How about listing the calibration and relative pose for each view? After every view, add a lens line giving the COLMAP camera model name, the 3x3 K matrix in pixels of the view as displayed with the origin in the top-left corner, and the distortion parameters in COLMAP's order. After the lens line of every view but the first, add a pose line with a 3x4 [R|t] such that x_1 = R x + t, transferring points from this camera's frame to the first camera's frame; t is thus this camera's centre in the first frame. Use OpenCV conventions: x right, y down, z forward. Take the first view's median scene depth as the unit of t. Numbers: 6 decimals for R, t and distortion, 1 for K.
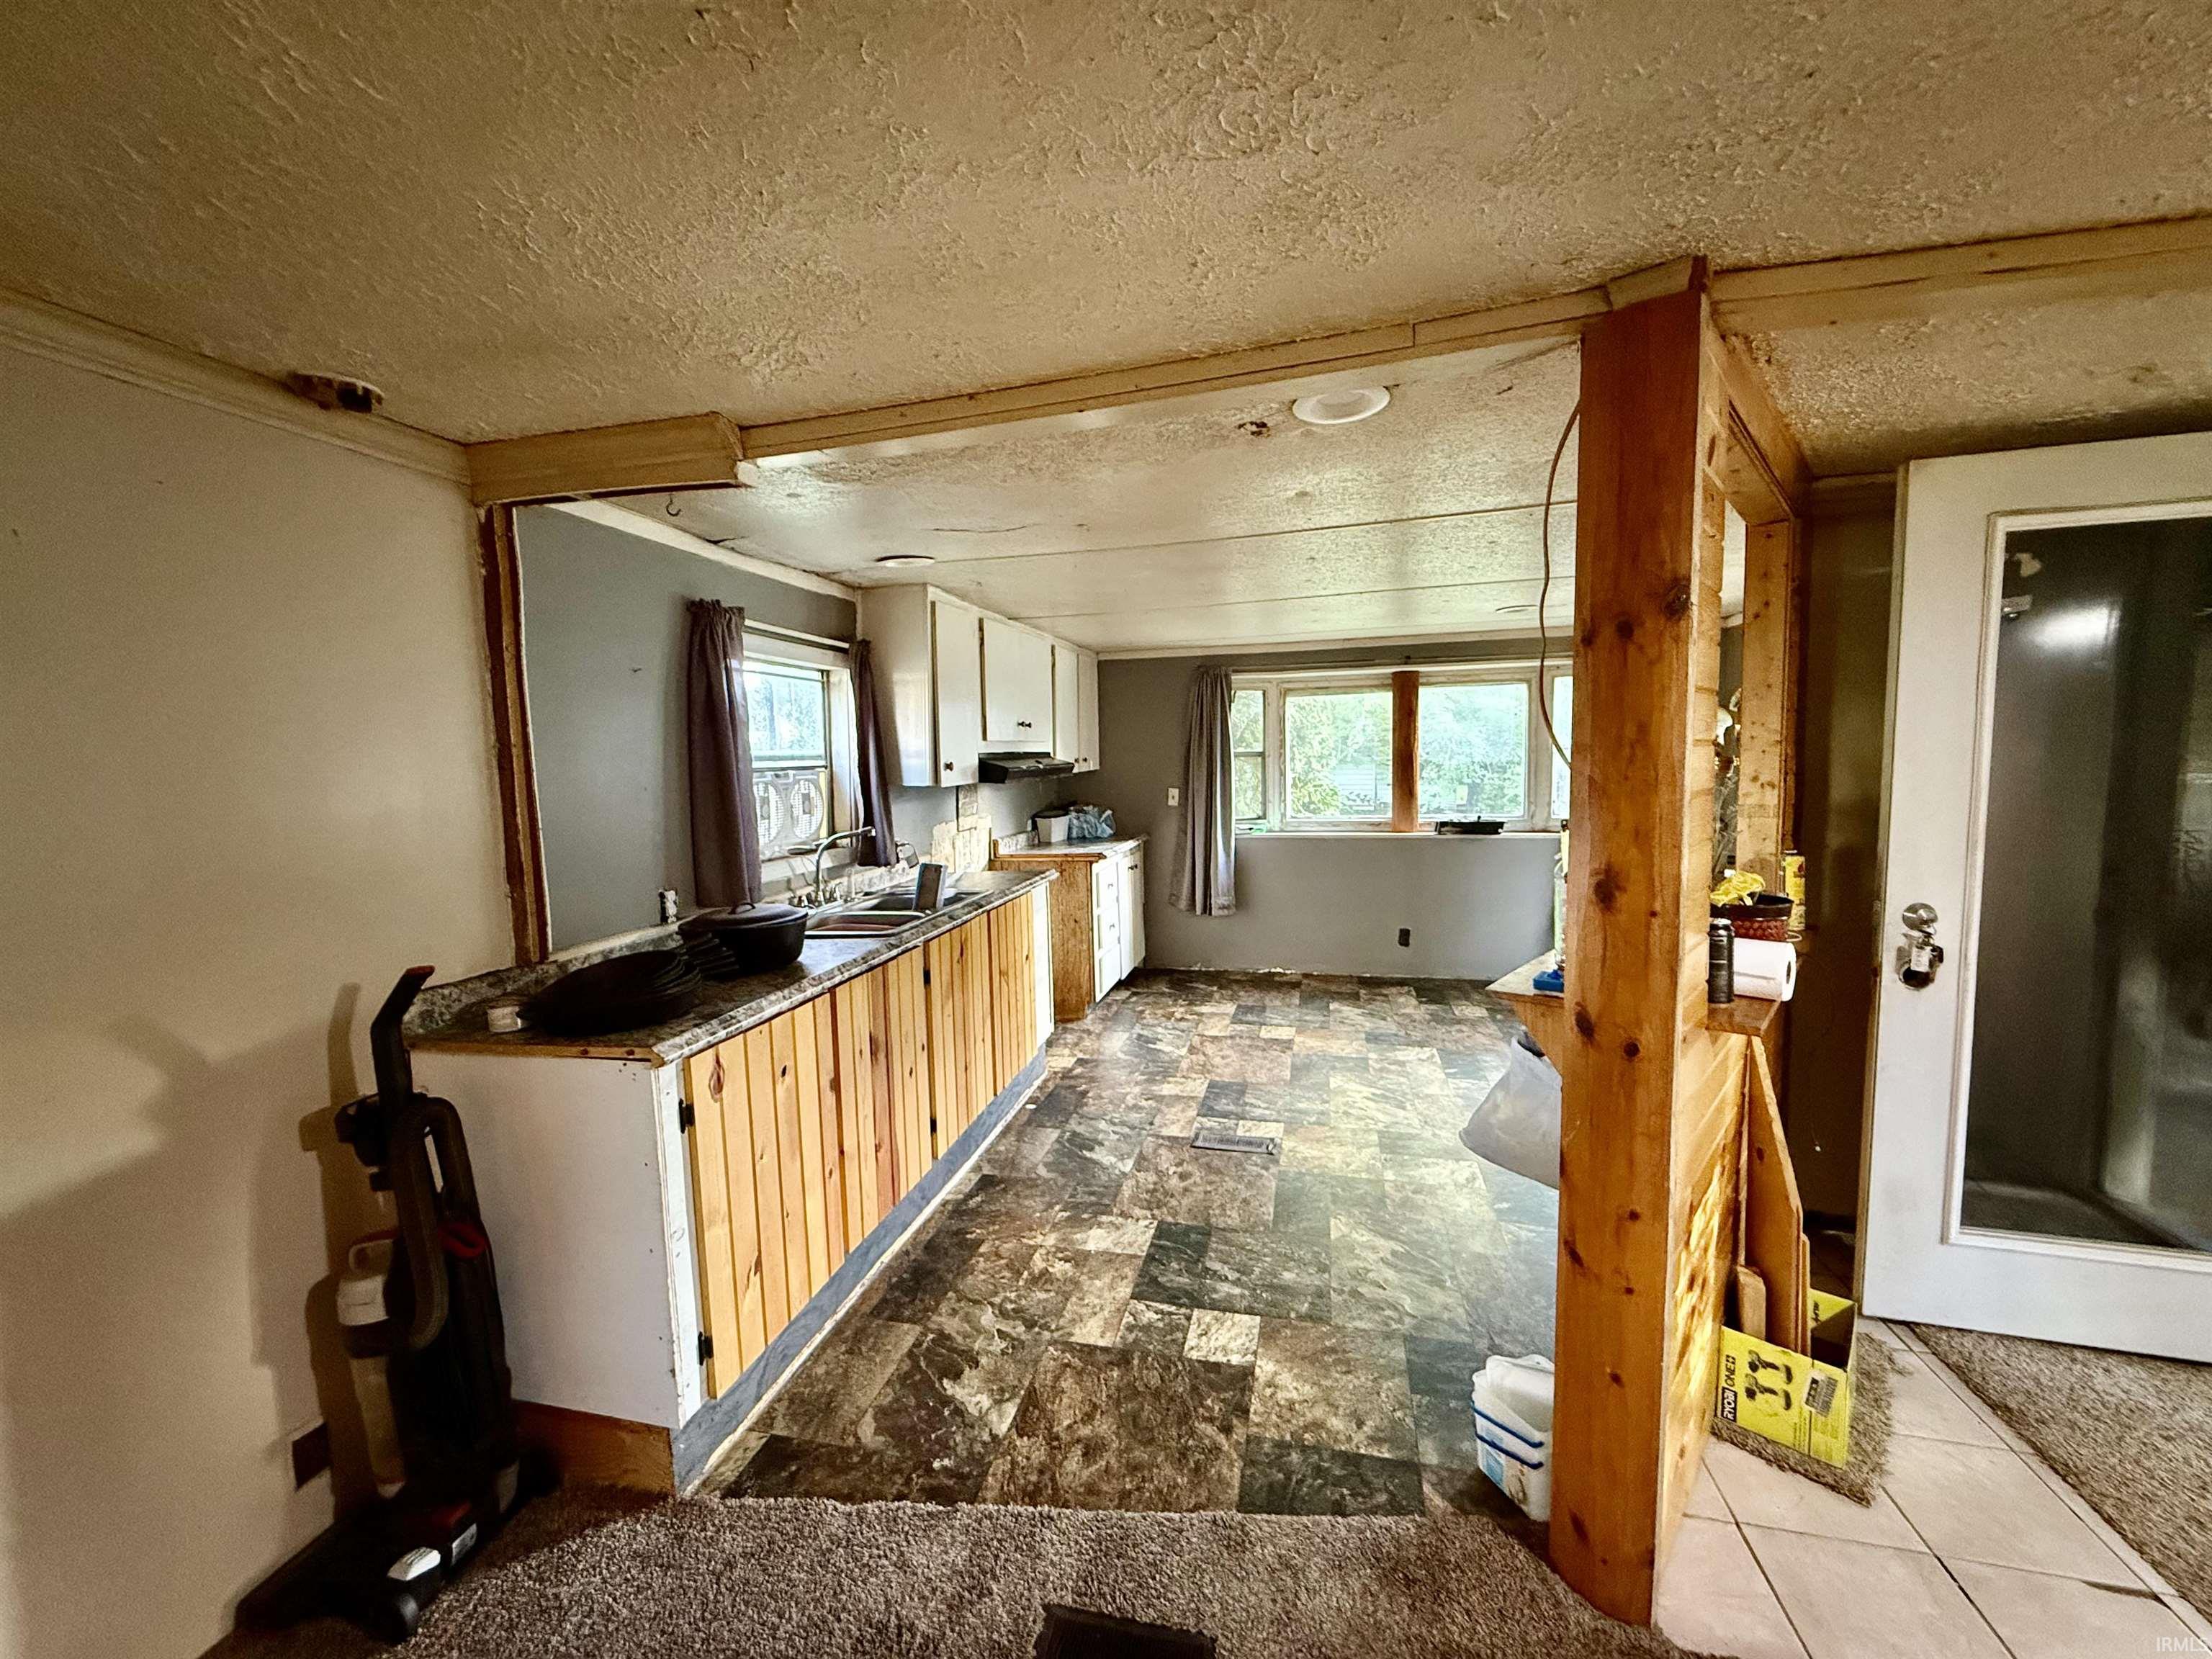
lens RADIAL K [[878.3, 0, 1100.0], [0, 878.3, 827.5], [0, 0, 1]] dist [-0.000471, 0.000186]
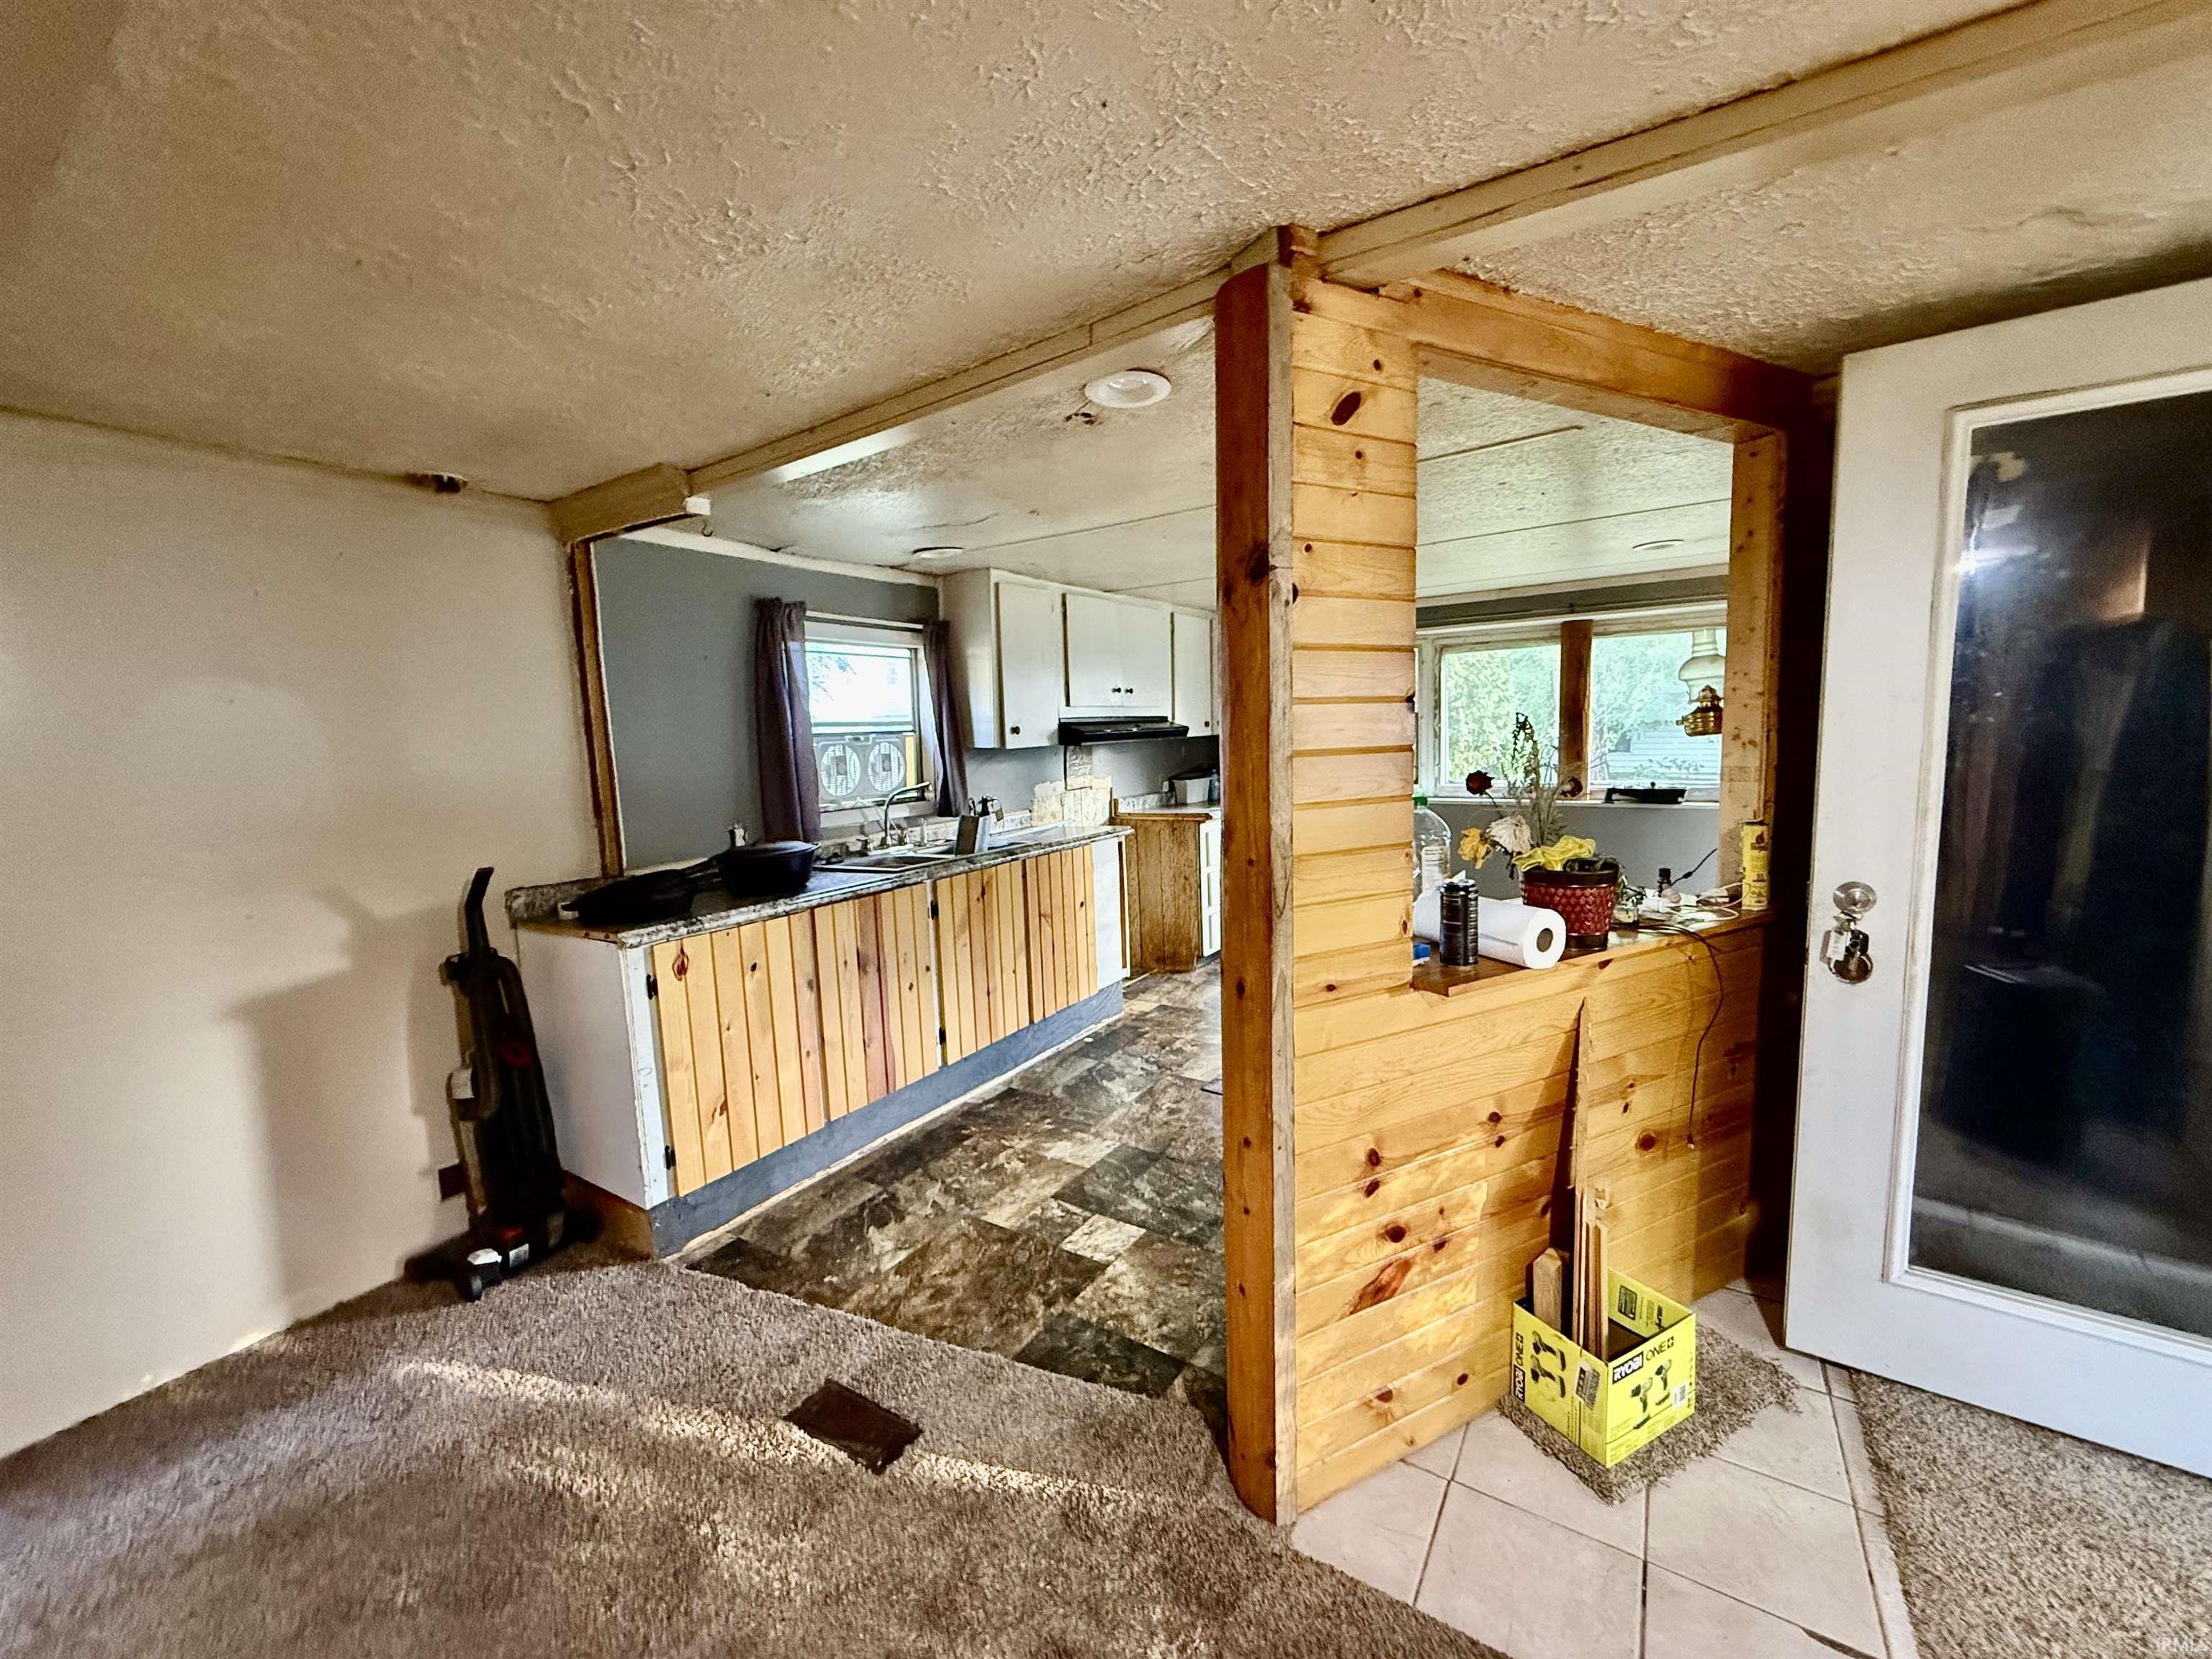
lens RADIAL K [[878.3, 0, 1101.1], [0, 878.3, 827.3], [0, 0, 1]] dist [-0.000471, 0.000186]
pose [[0.943451, 0.028651, -0.330272, 0.450373], [-0.015627, 0.998994, 0.042022, 0.007750], [0.331144, -0.034485, 0.942950, -0.036055]]
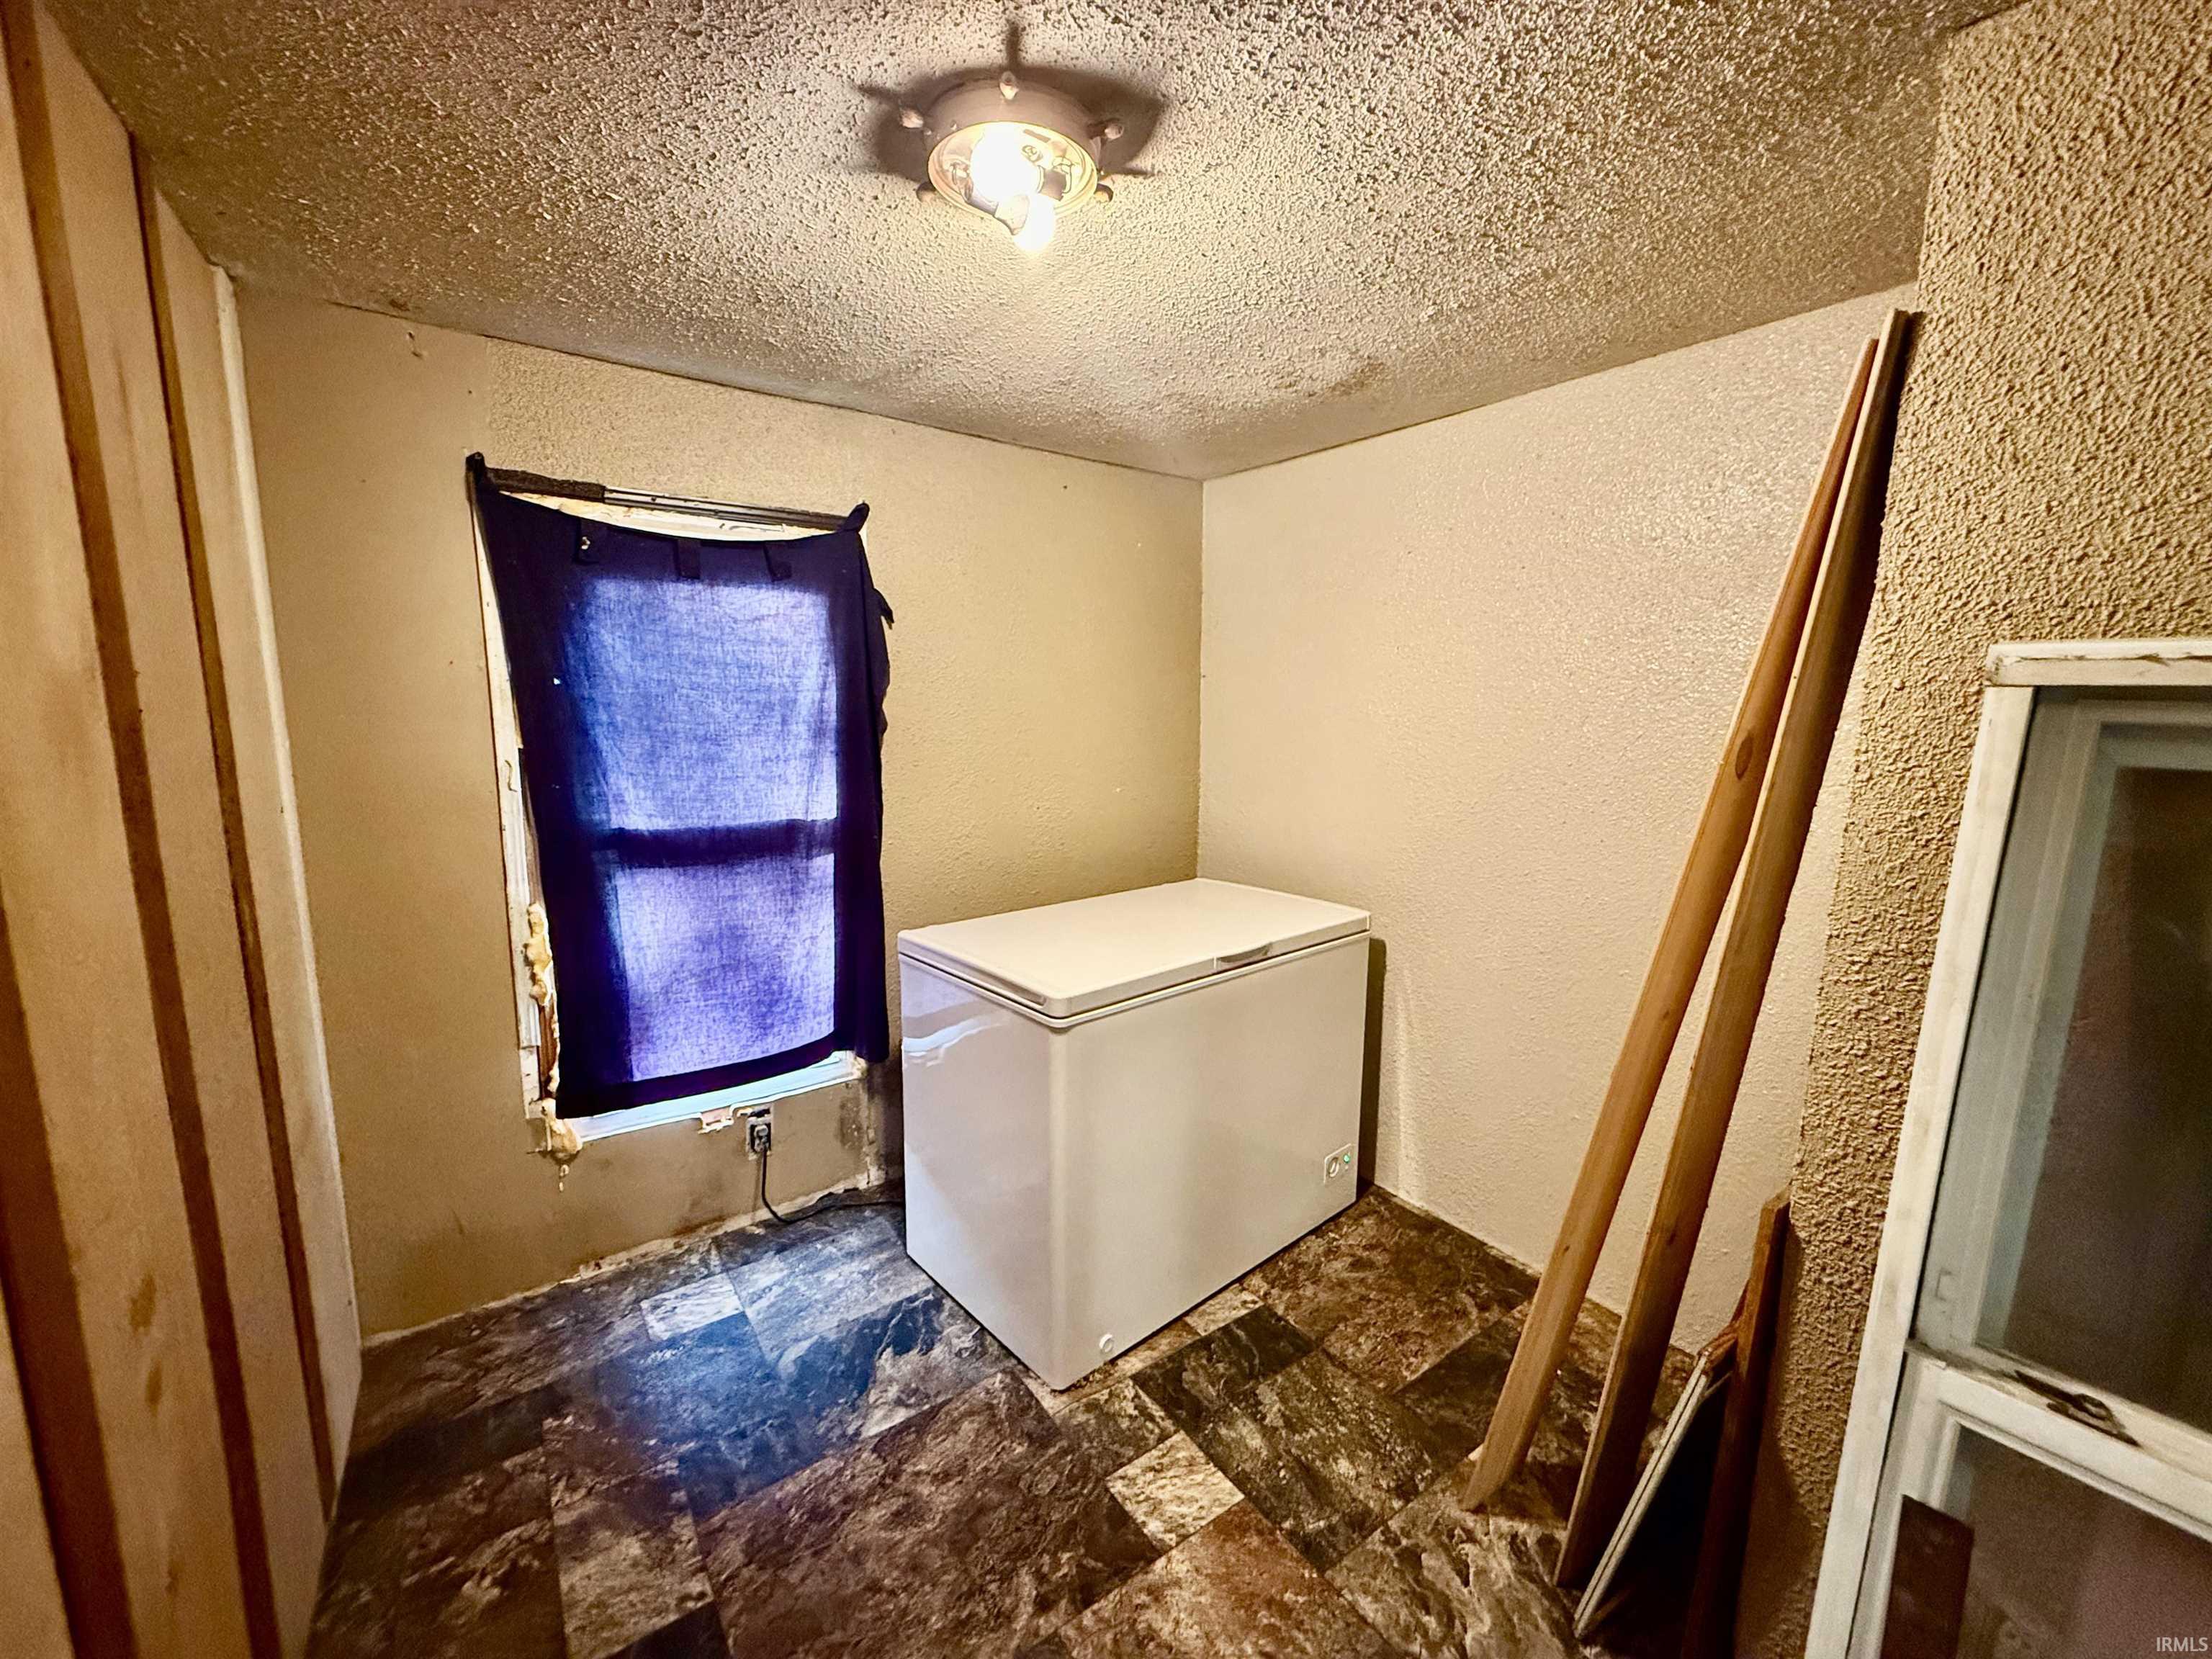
lens RADIAL K [[878.3, 0, 1103.4], [0, 878.3, 830.0], [0, 0, 1]] dist [-0.000471, 0.000186]
pose [[0.767353, 0.136004, -0.626635, 0.434366], [-0.096222, 0.990606, 0.097169, -0.021366], [0.633964, -0.014267, 0.773231, 0.375667]]
